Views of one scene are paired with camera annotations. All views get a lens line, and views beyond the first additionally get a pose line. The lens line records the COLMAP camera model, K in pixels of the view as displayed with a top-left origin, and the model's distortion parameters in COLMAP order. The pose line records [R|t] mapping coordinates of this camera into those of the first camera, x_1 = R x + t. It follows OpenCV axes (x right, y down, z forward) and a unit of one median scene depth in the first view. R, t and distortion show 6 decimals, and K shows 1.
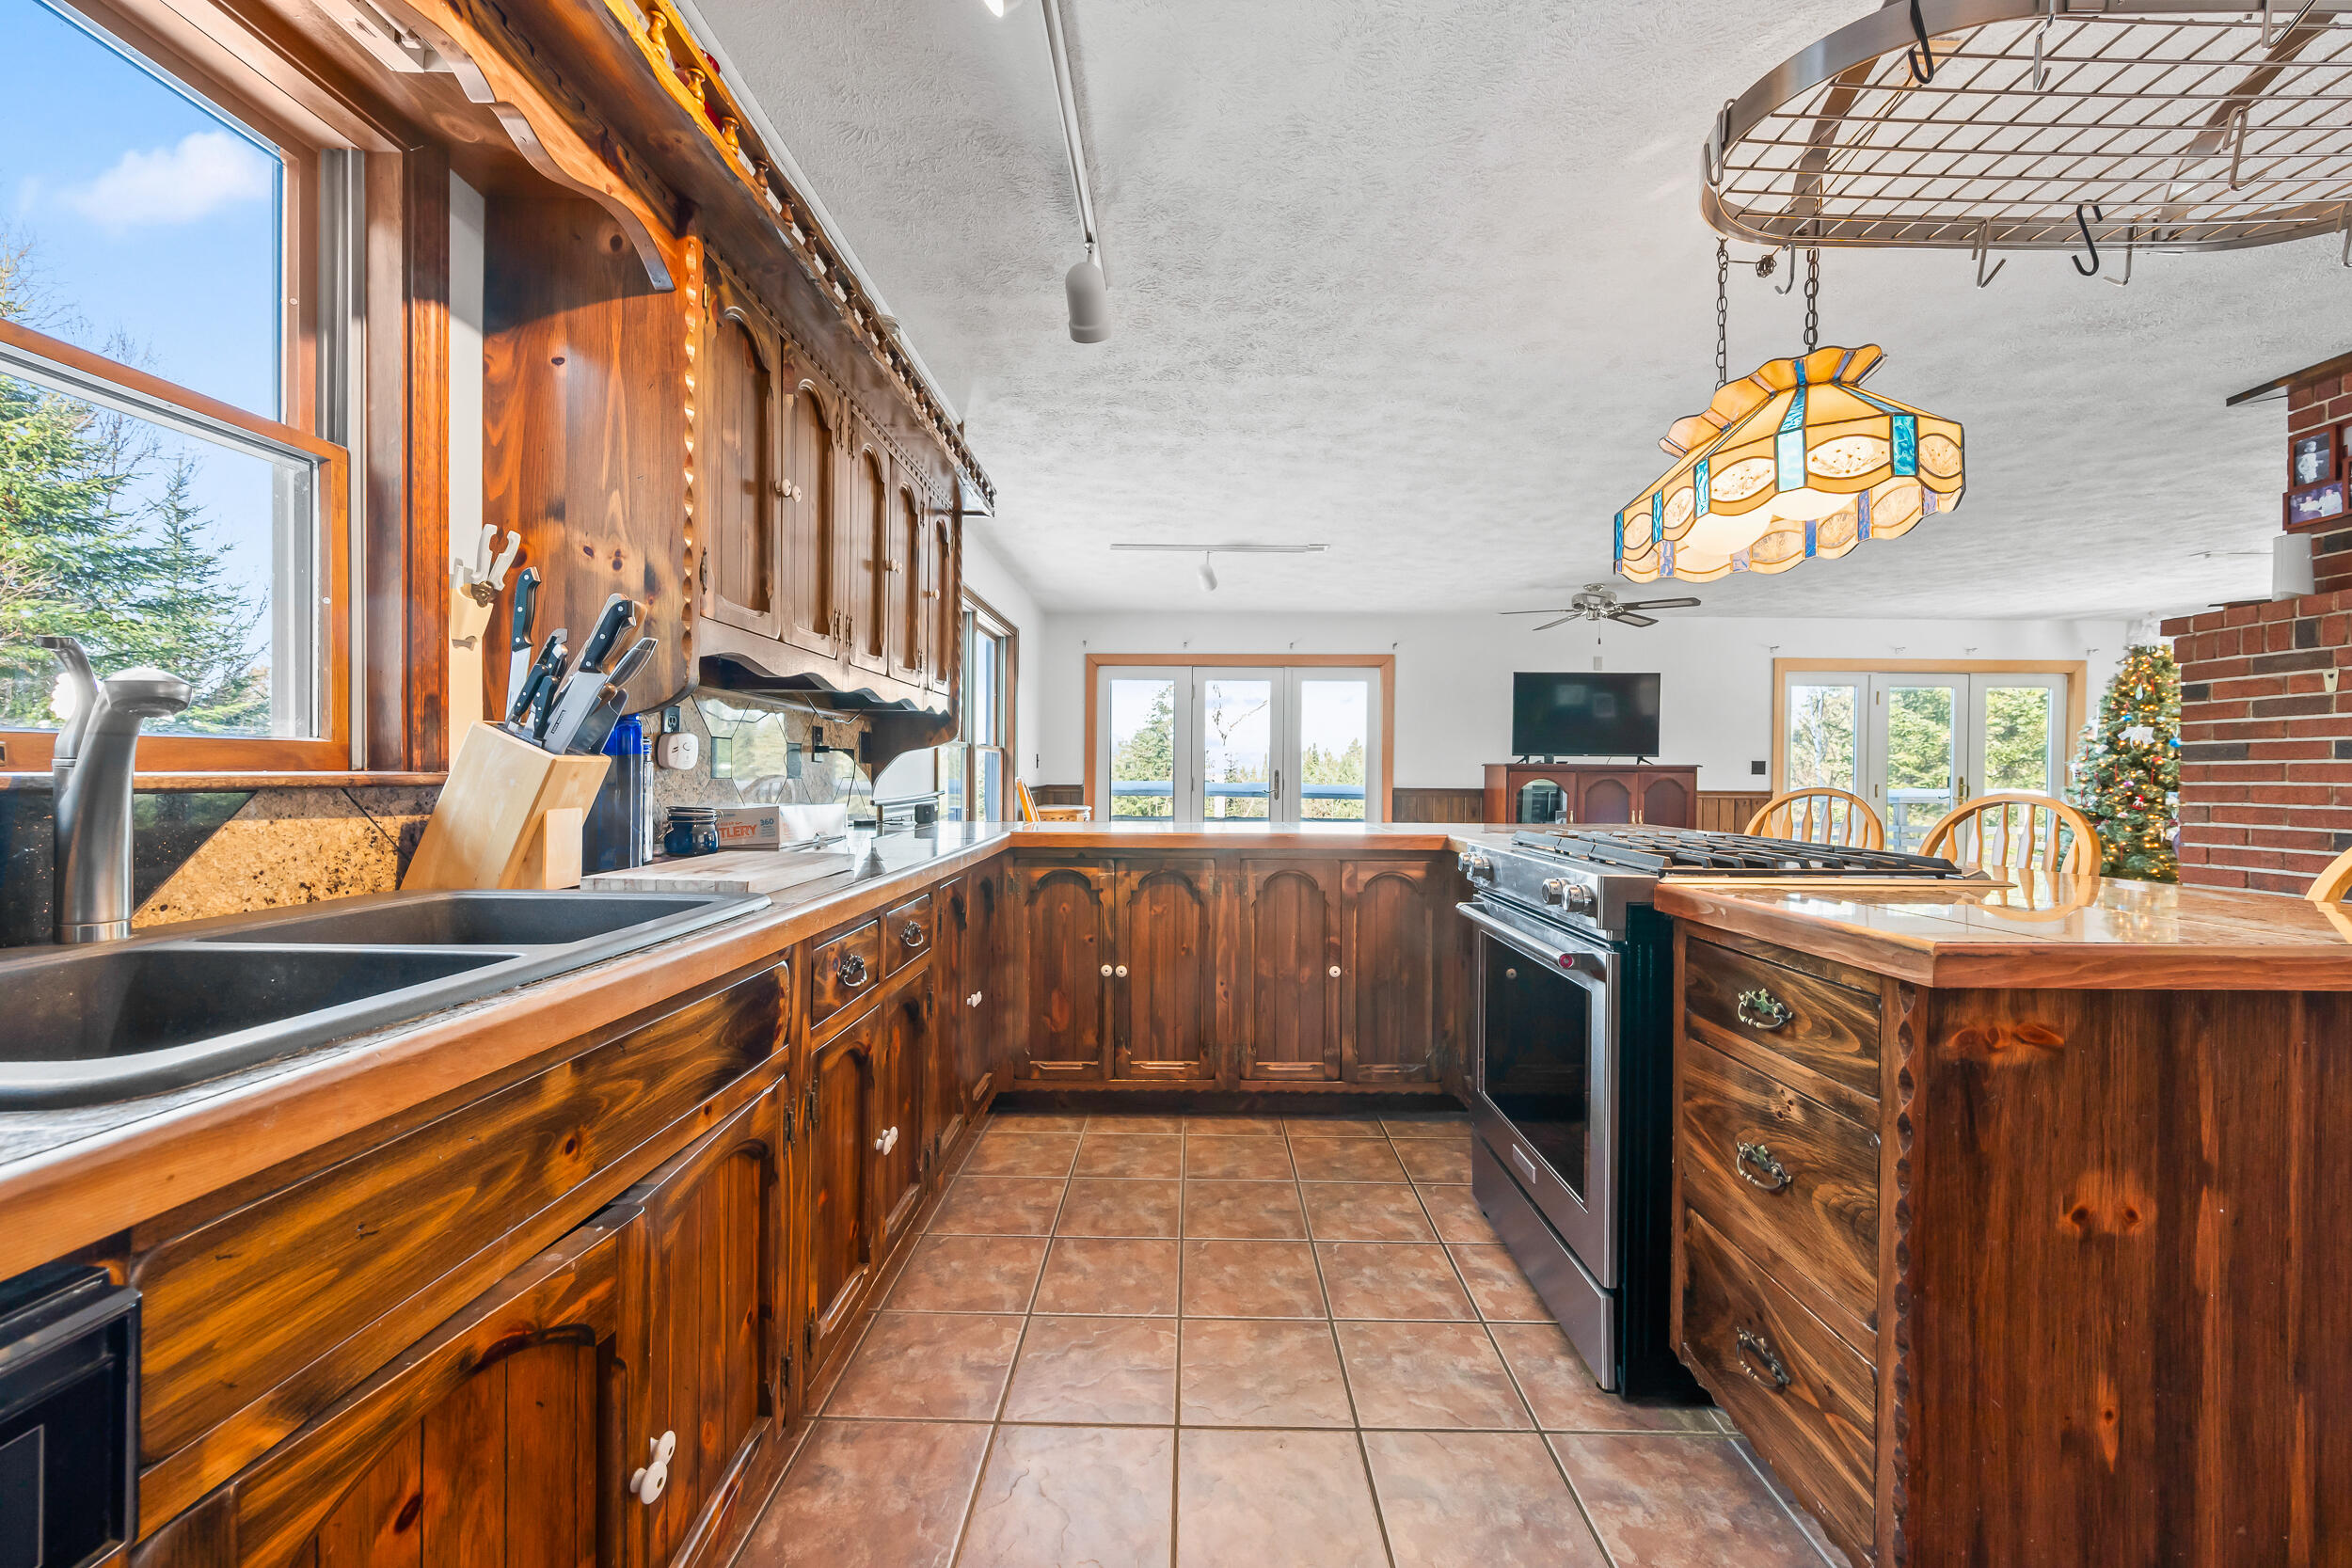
lens RADIAL K [[917.2, 0, 1175.8], [0, 917.2, 780.2], [0, 0, 1]] dist [0.001927, -0.001028]
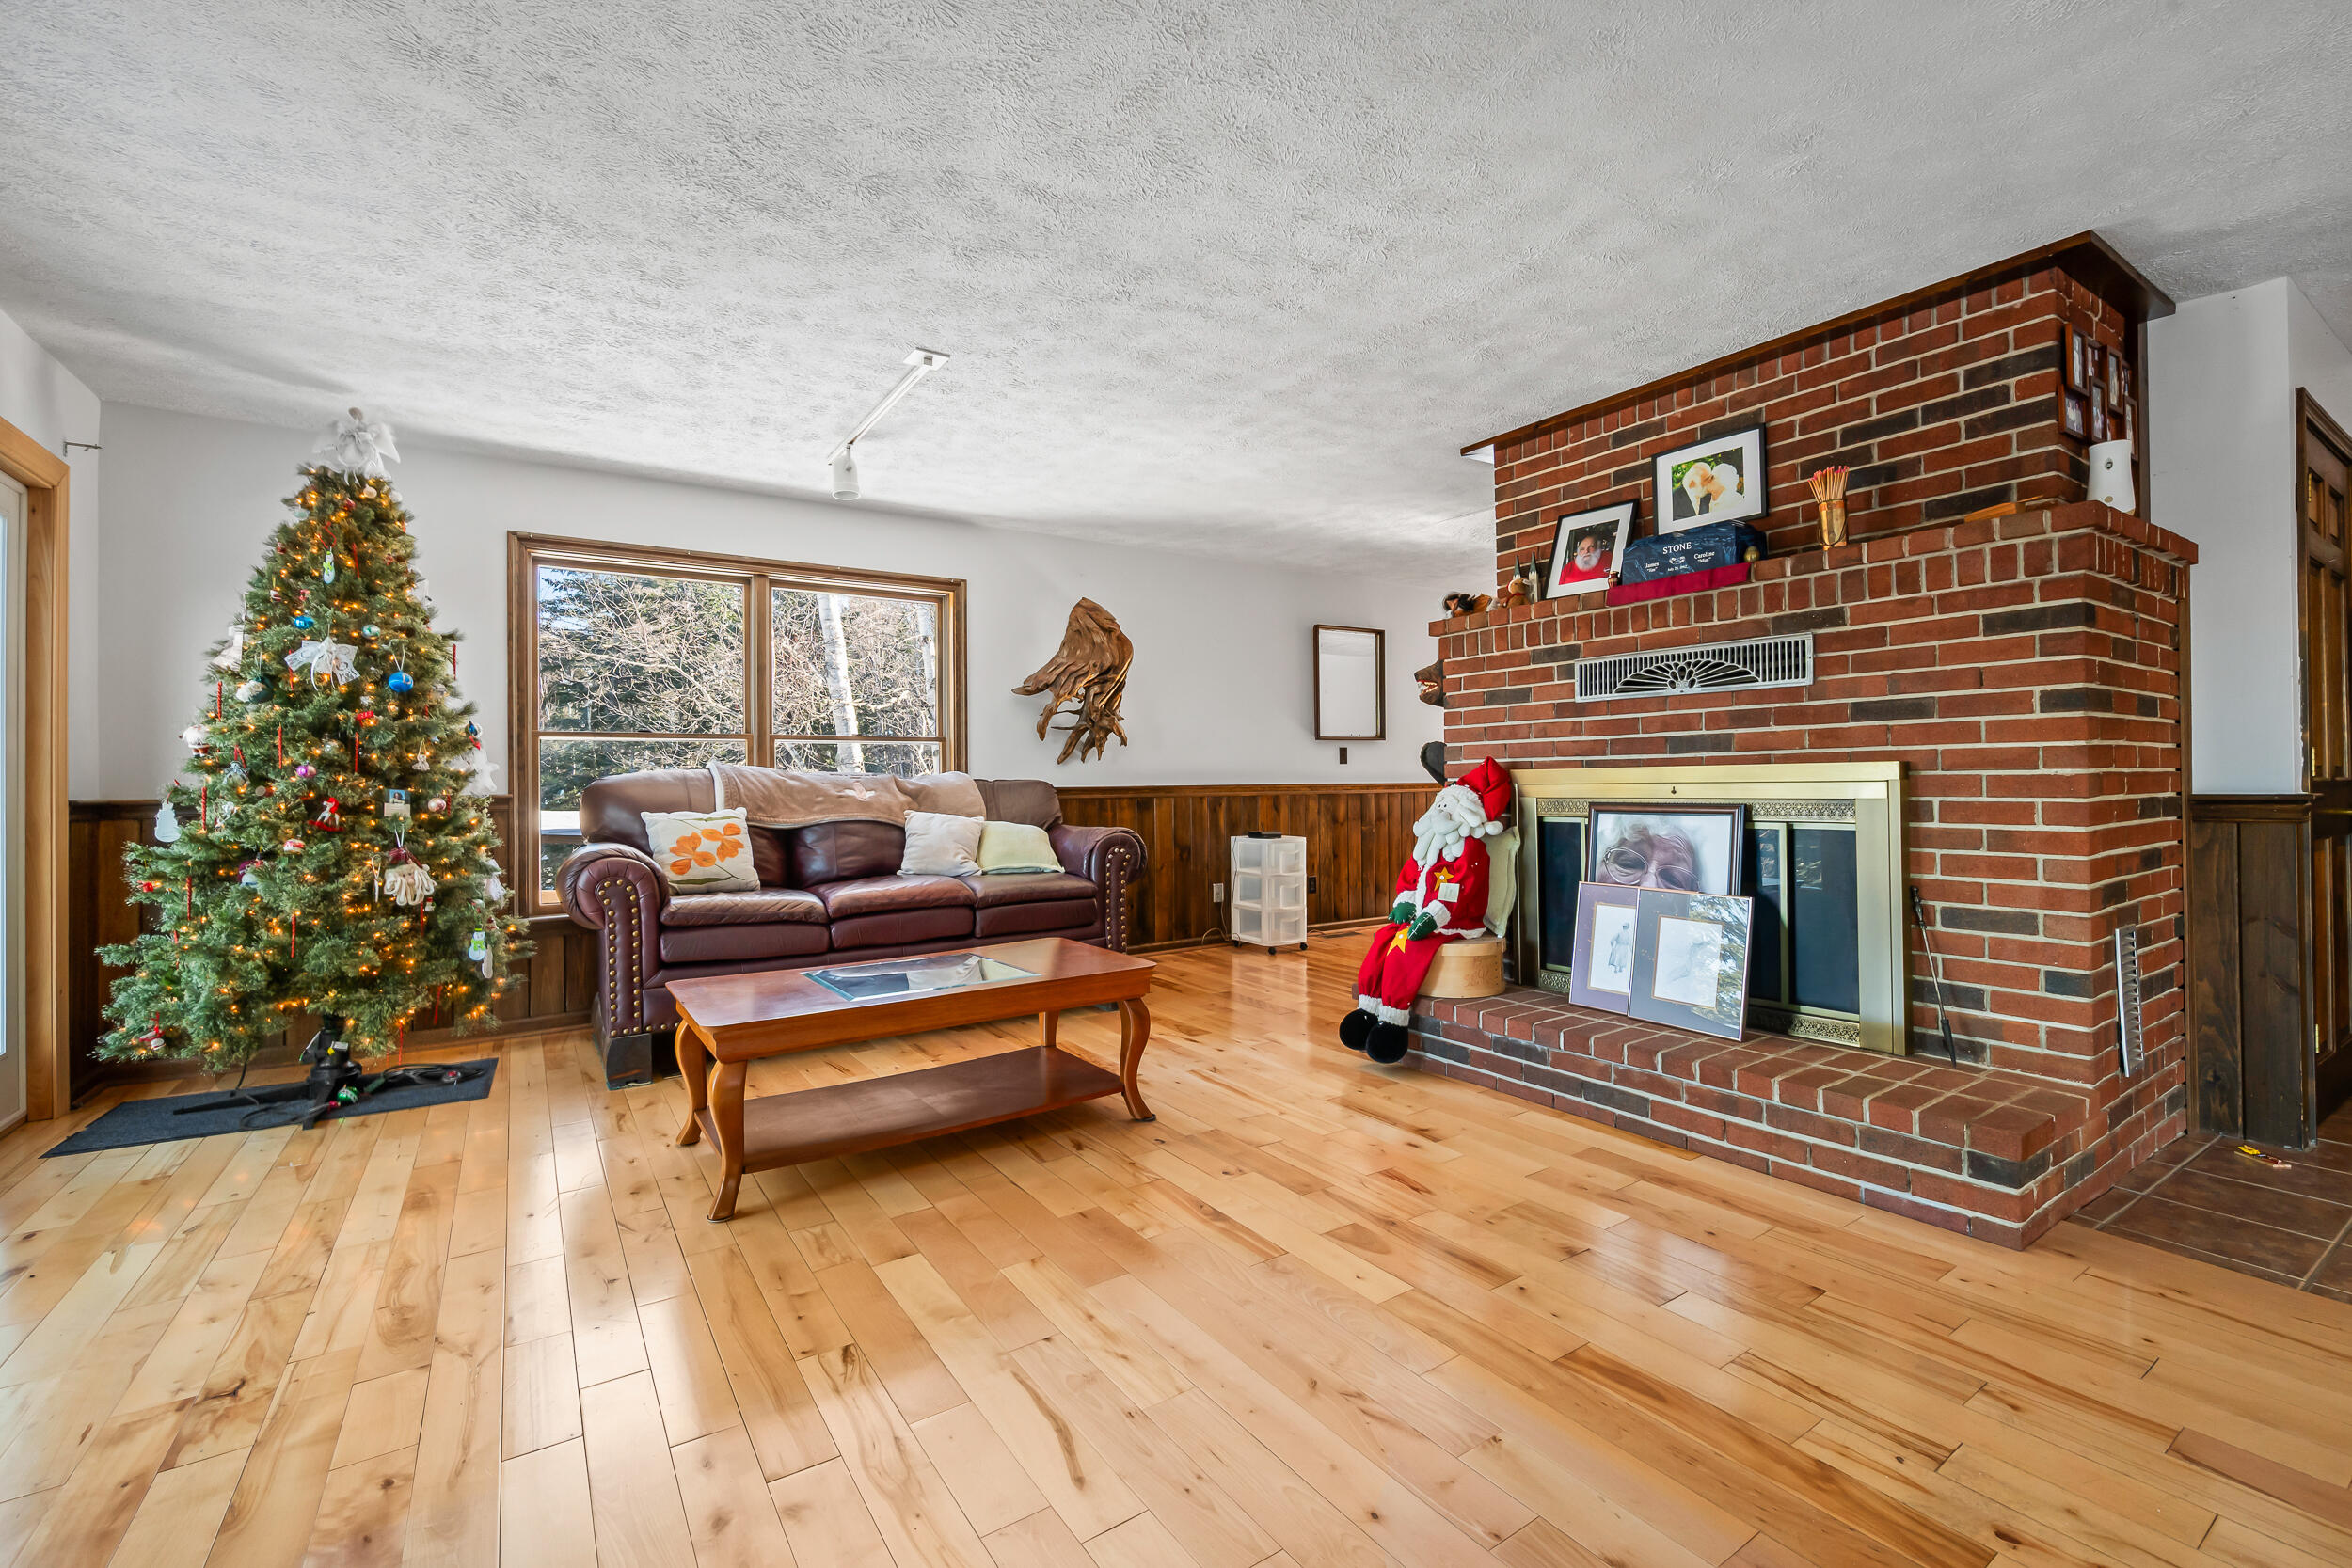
lens RADIAL K [[996.1, 0, 1182.5], [0, 996.1, 773.4], [0, 0, 1]] dist [-0.000233, -0.000420]
pose [[-0.572831, 0.004989, 0.819658, 0.400143], [0.011616, 0.999930, 0.002032, 0.007883], [-0.819591, 0.010685, -0.572849, 0.916292]]
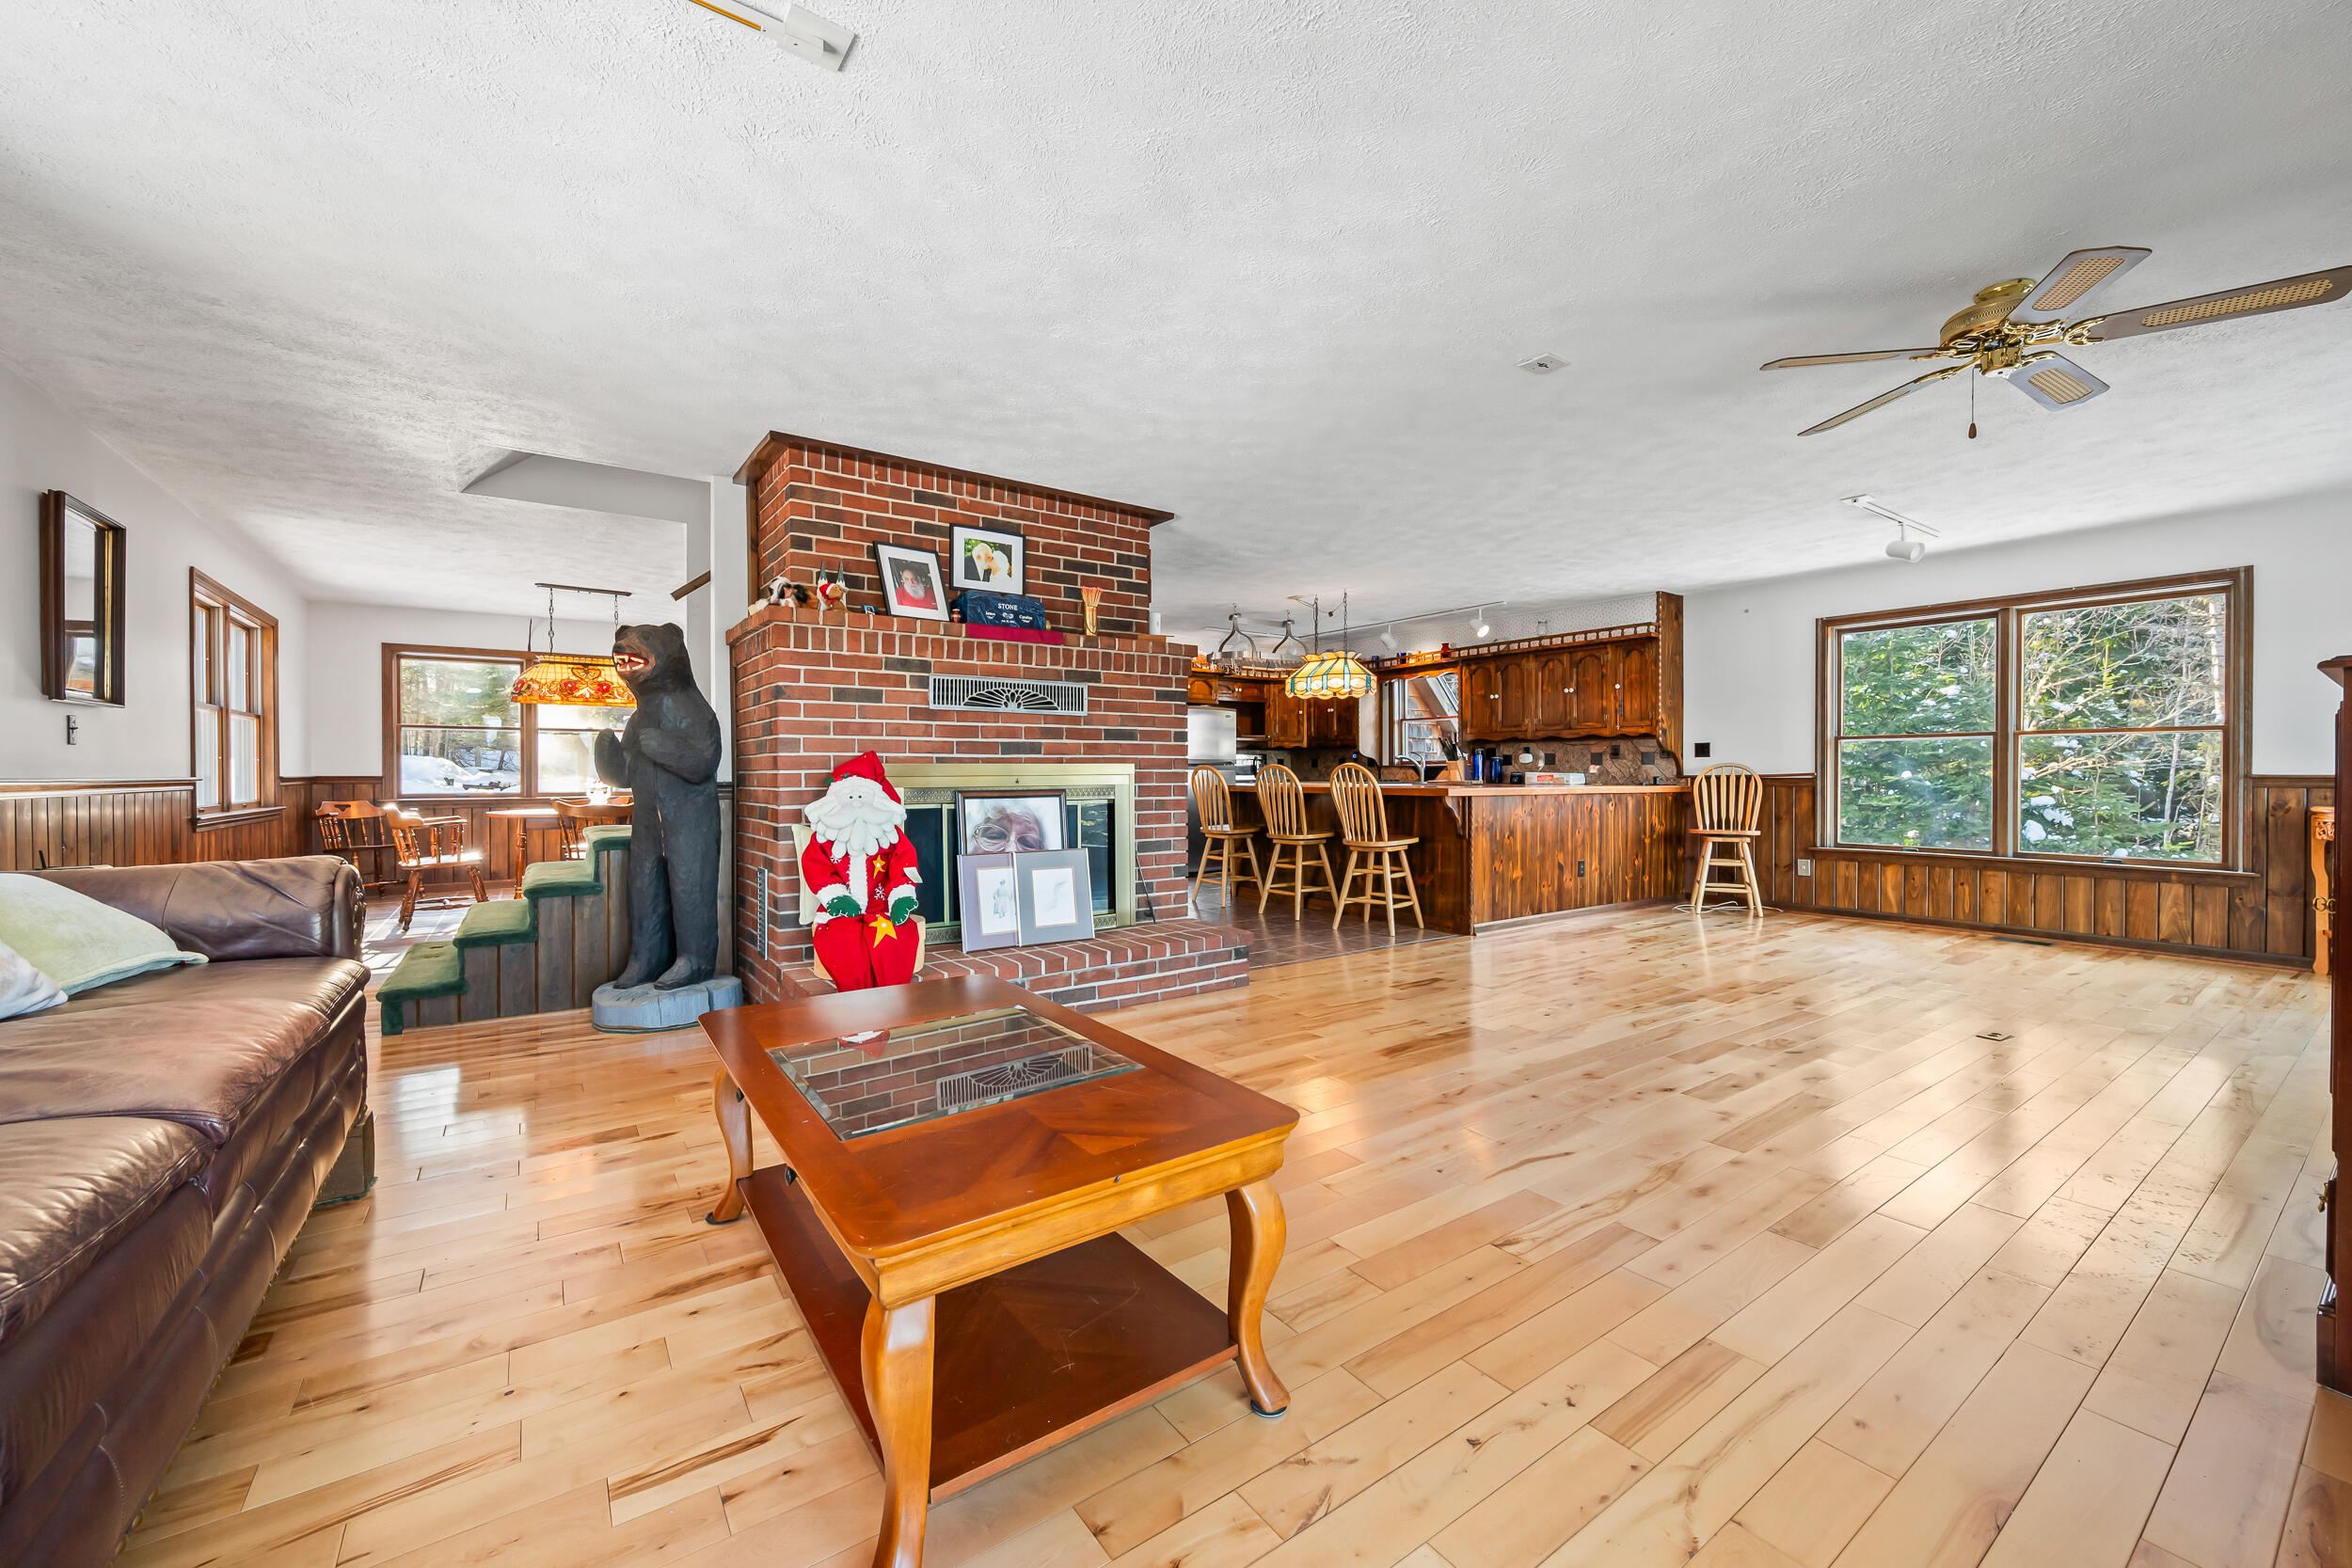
lens RADIAL K [[917.2, 0, 1182.3], [0, 917.2, 784.9], [0, 0, 1]] dist [0.001927, -0.001028]
pose [[-0.806826, 0.001031, -0.590789, 0.915982], [-0.010051, 0.999830, 0.015471, 0.011654], [0.590704, 0.018420, -0.806678, 1.010157]]
